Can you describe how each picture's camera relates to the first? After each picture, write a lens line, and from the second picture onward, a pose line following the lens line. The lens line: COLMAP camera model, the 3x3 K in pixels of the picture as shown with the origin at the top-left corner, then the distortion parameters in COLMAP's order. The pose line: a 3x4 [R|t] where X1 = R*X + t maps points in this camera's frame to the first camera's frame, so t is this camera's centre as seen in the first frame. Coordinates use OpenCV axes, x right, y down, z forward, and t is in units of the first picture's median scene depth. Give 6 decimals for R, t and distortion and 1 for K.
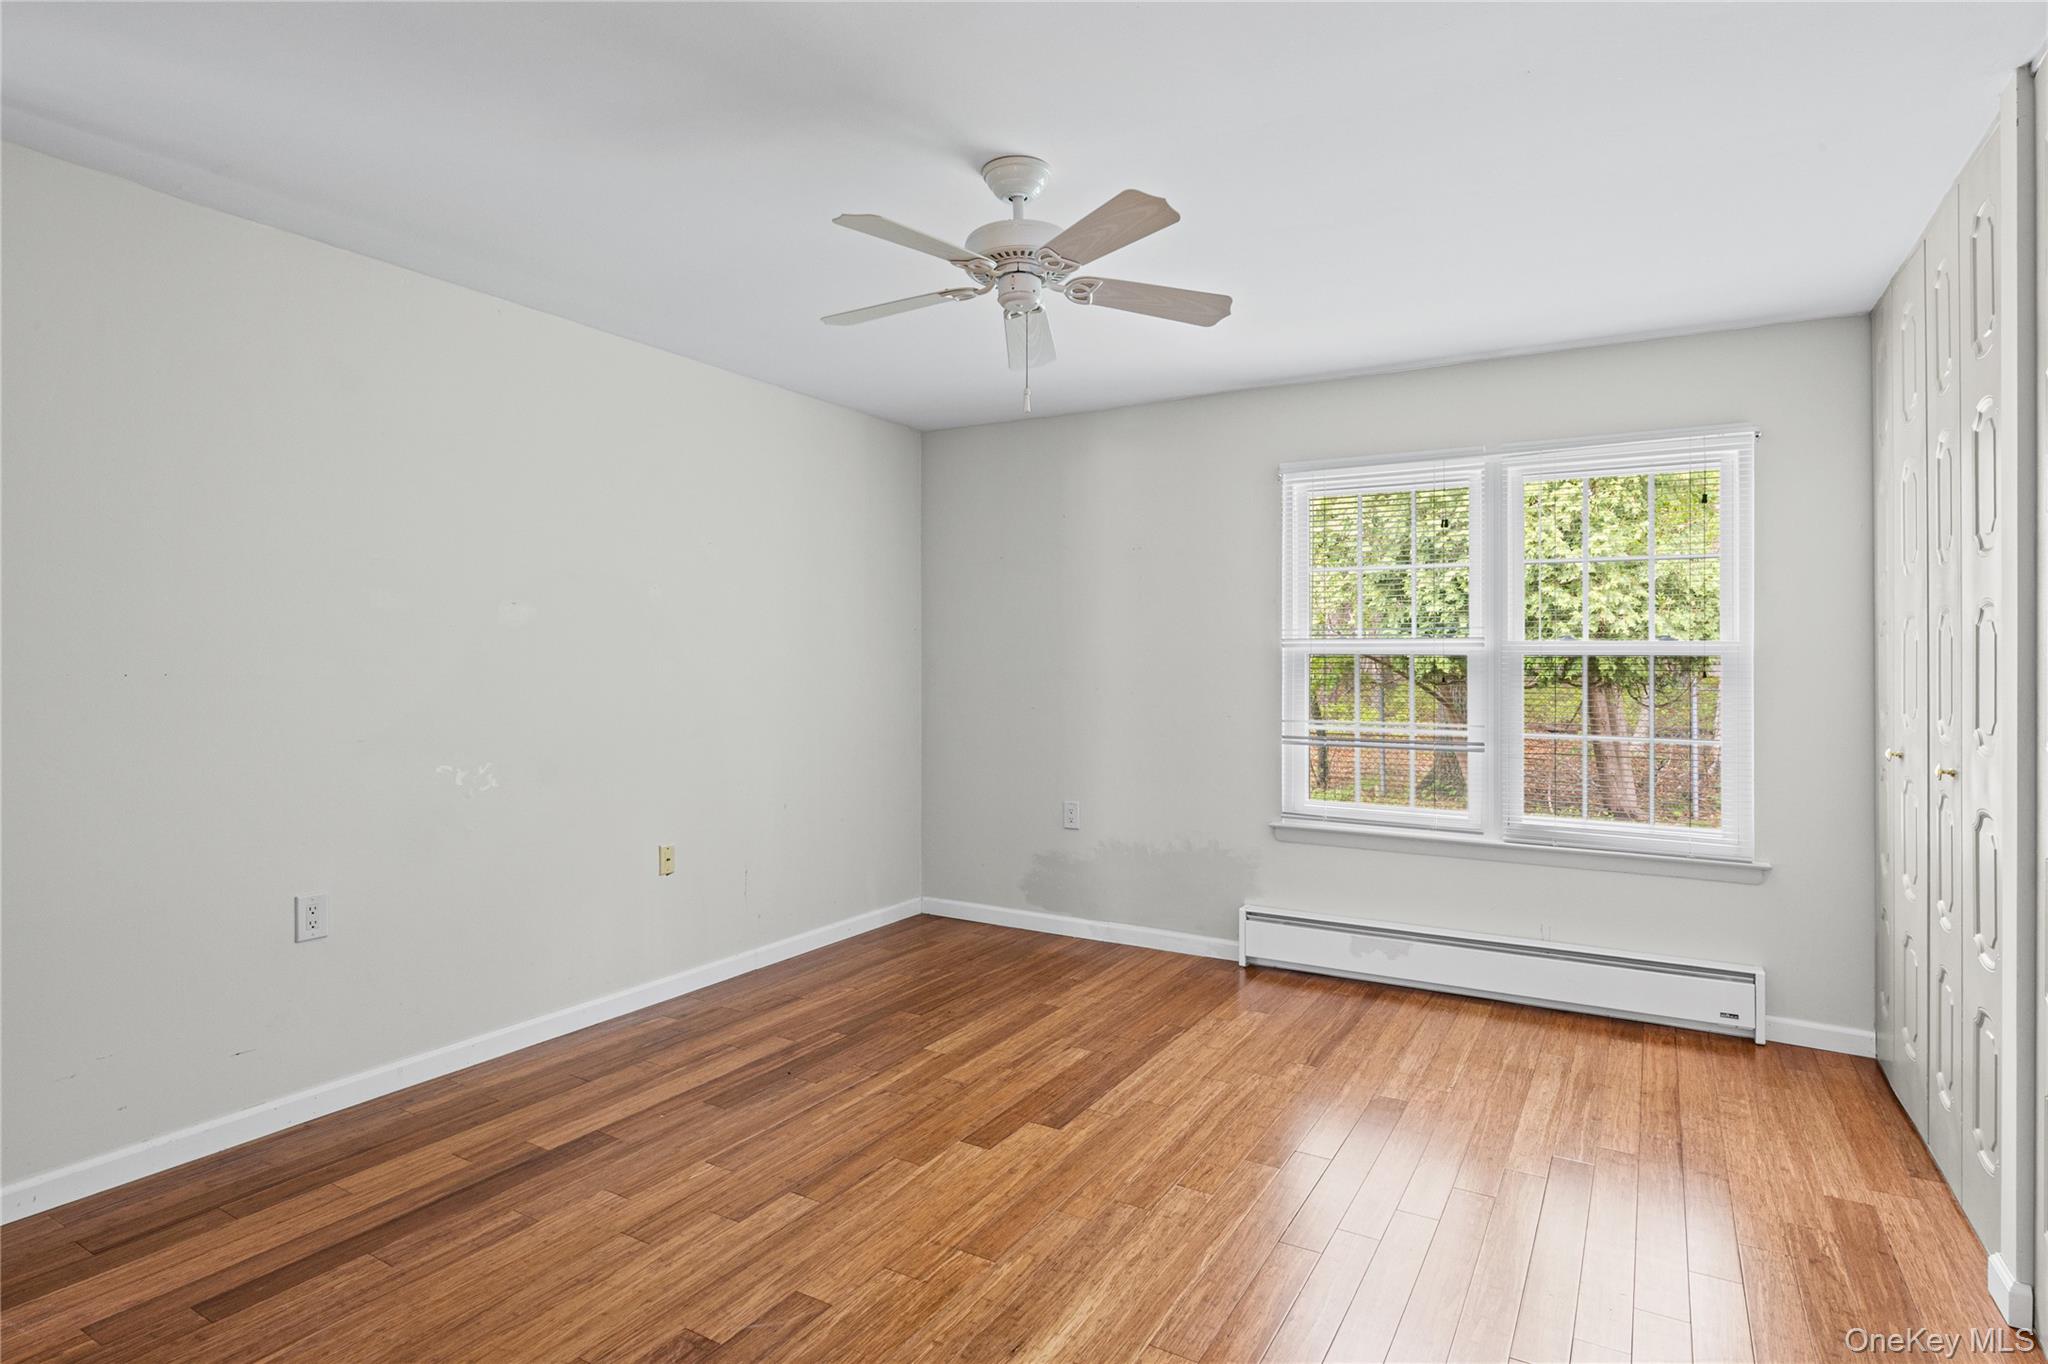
lens RADIAL K [[1061.3, 0, 1027.4], [0, 1061.3, 665.3], [0, 0, 1]] dist [-0.004486, -0.000008]
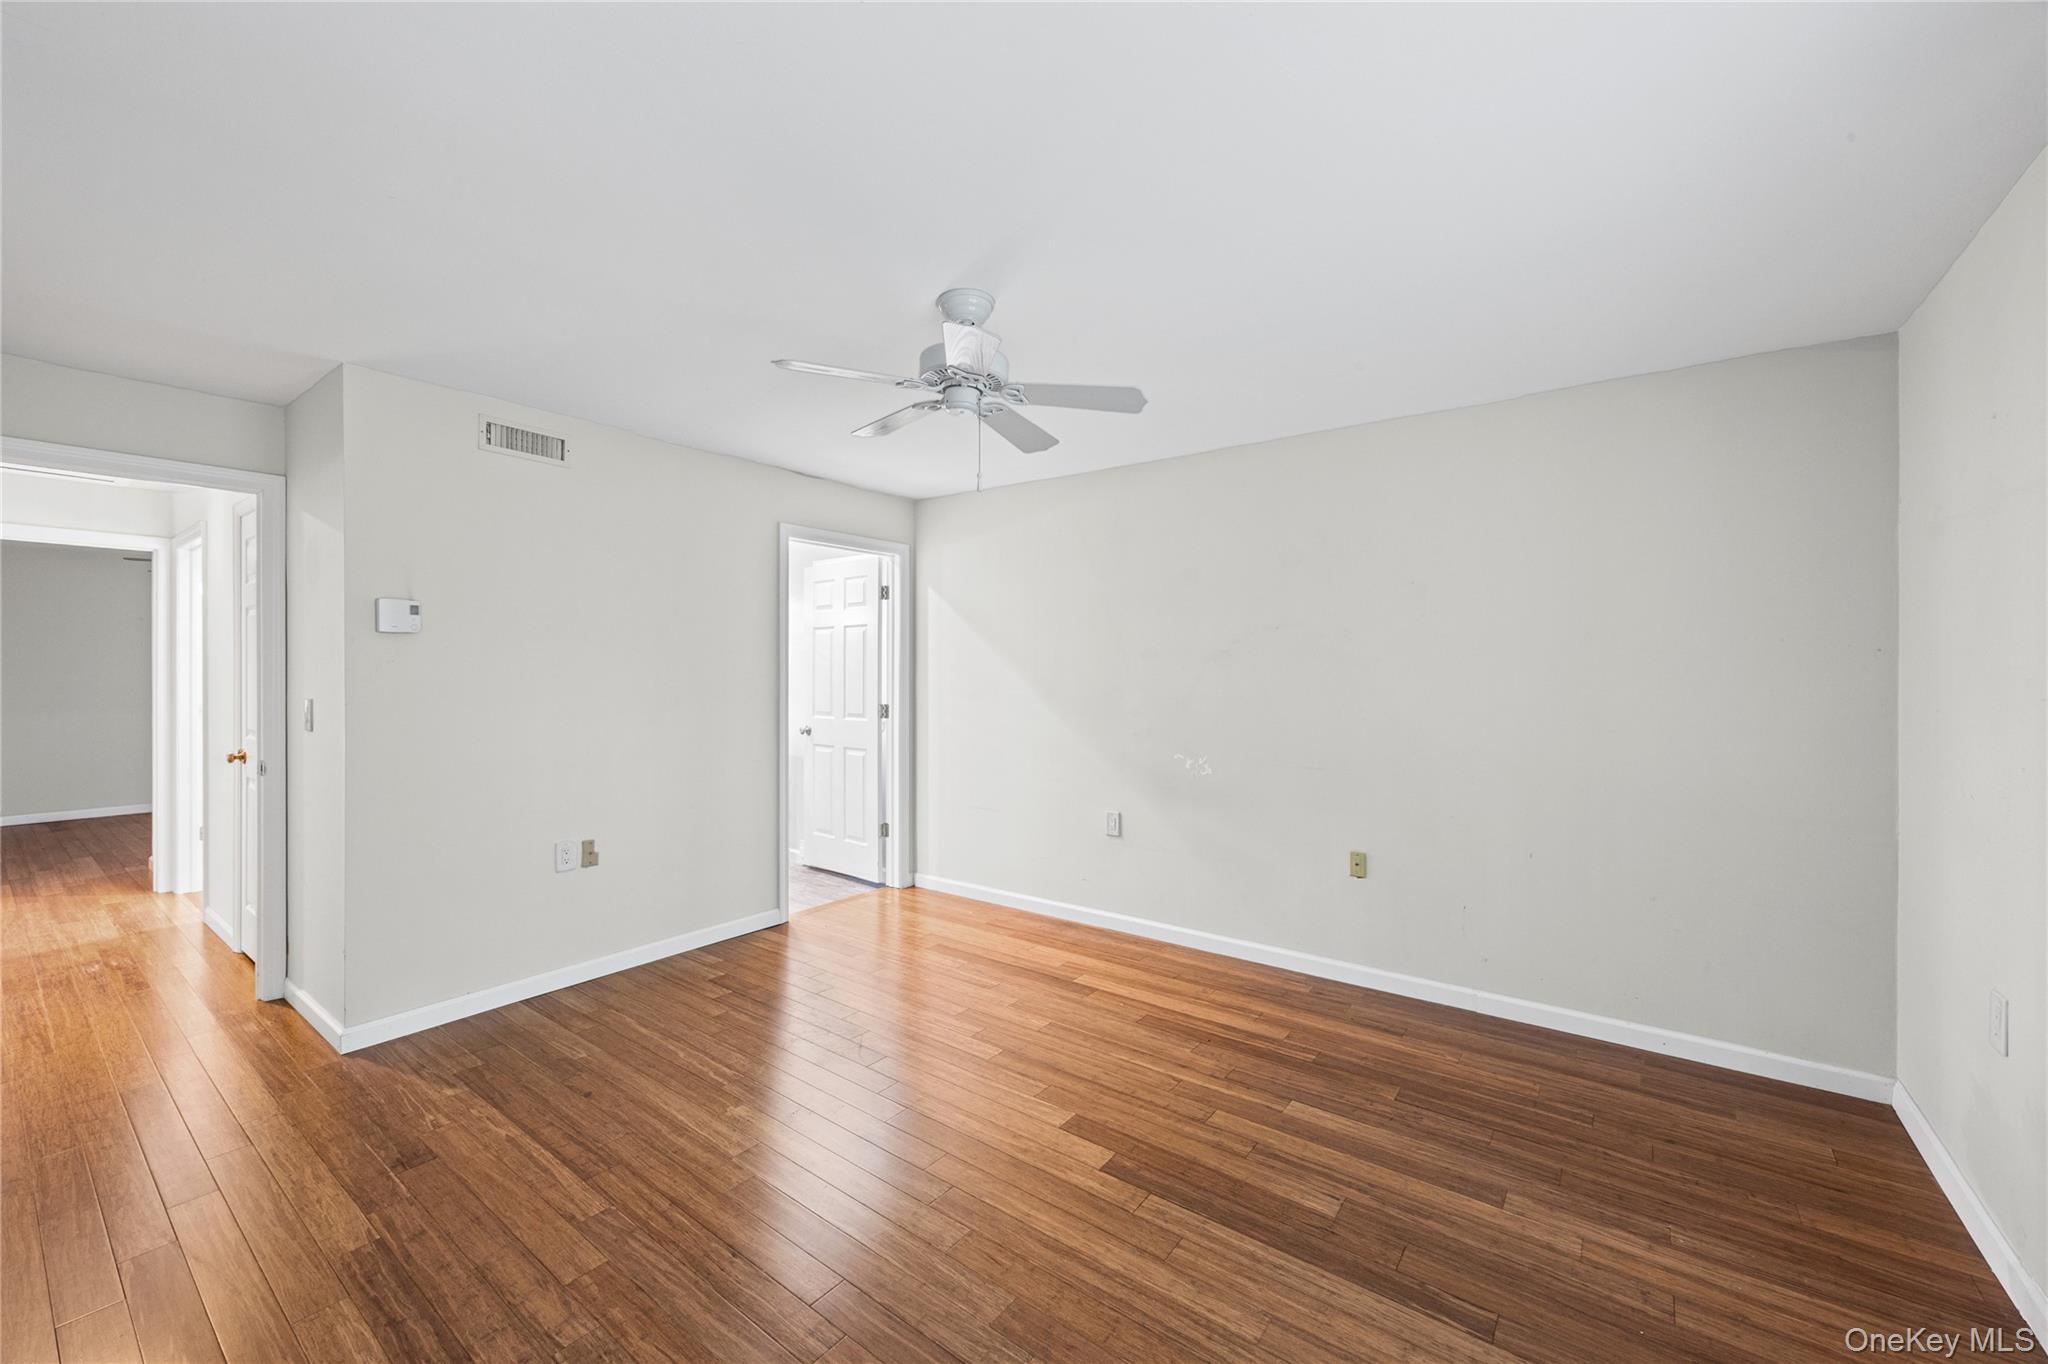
lens RADIAL K [[804.9, 0, 1024.0], [0, 804.9, 682.0], [0, 0, 1]] dist [0.003376, 0.000450]
pose [[-0.113683, 0.006193, -0.993498, 0.653546], [-0.006375, 0.999955, 0.006963, -0.022397], [0.993497, 0.007125, -0.113638, 0.836716]]
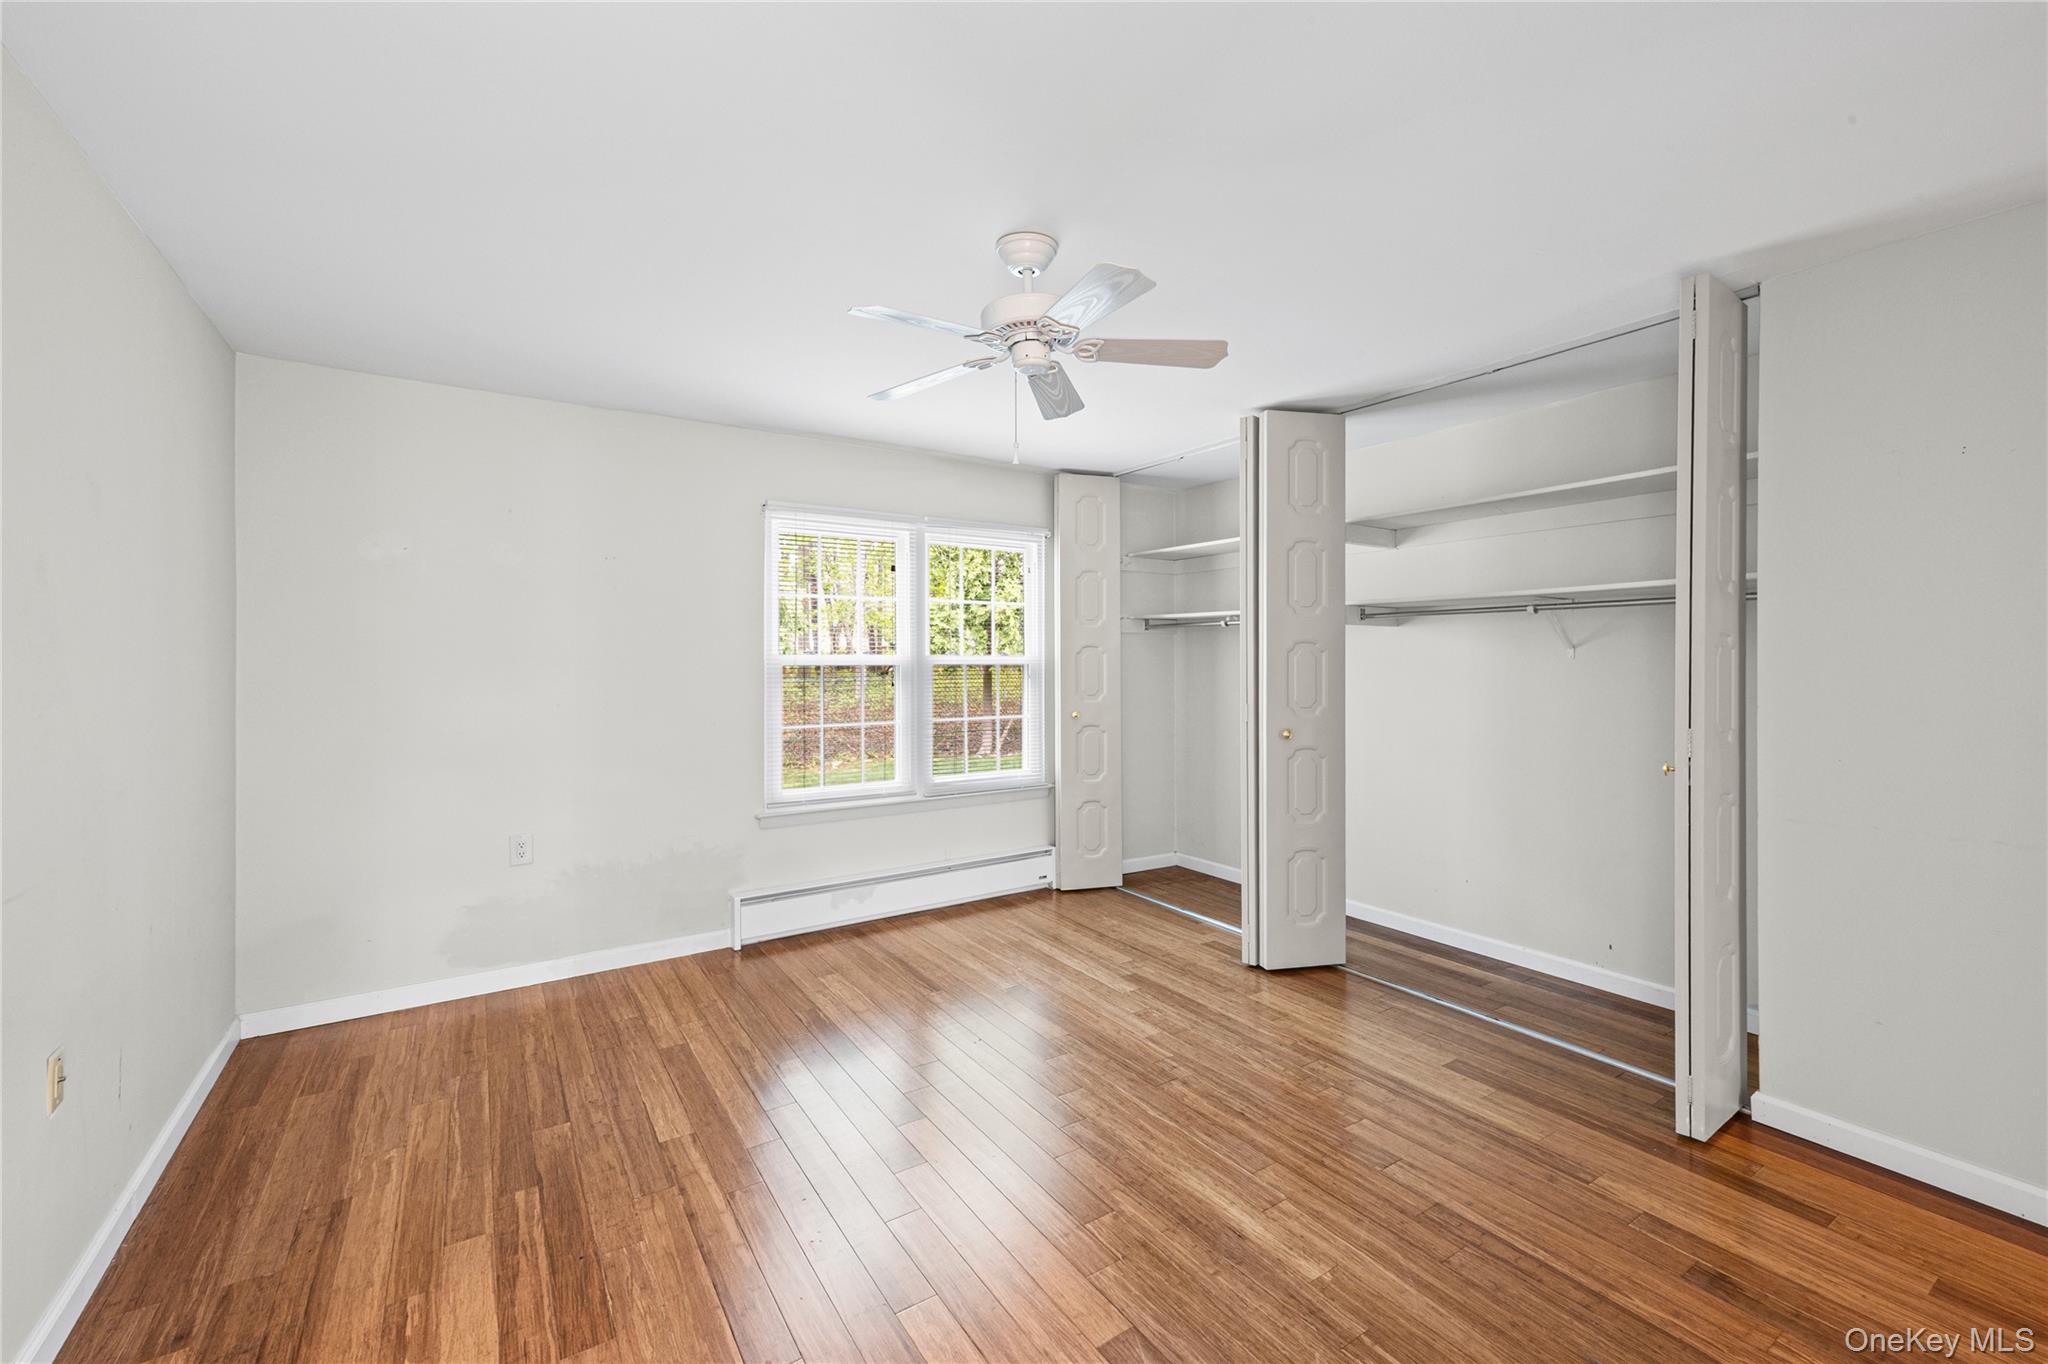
lens RADIAL K [[848.6, 0, 1027.0], [0, 848.6, 650.6], [0, 0, 1]] dist [0.017249, 0.000216]
pose [[0.440598, 0.000159, 0.897704, -0.582191], [0.006059, 0.999977, -0.003151, -0.028020], [-0.897684, 0.006828, 0.440587, 0.431150]]
